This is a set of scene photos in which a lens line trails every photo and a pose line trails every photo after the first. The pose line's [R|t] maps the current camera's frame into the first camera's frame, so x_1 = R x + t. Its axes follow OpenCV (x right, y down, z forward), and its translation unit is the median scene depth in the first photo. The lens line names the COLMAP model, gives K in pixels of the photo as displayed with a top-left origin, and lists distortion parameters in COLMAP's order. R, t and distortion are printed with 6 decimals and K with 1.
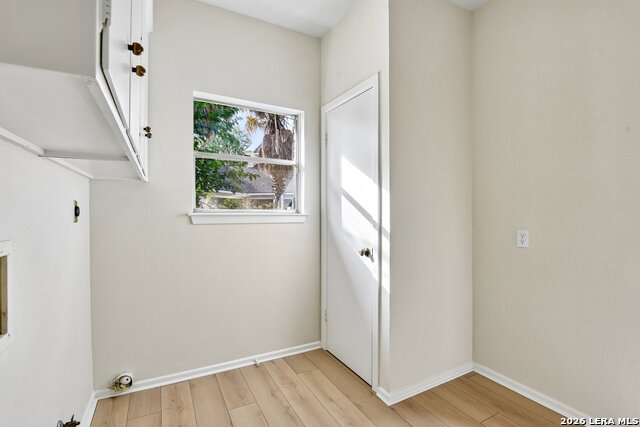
lens RADIAL K [[305.8, 0, 320.0], [0, 305.8, 213.5], [0, 0, 1]] dist [-0.001277, -0.000092]
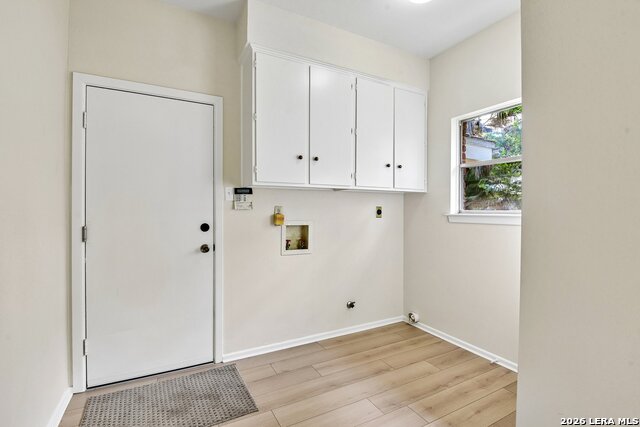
lens RADIAL K [[305.8, 0, 320.0], [0, 305.8, 213.5], [0, 0, 1]] dist [-0.001277, -0.000092]
pose [[0.004591, 0.007111, -0.999964, 0.909218], [-0.017178, 0.999828, 0.007031, -0.002835], [0.999842, 0.017145, 0.004712, 0.459618]]
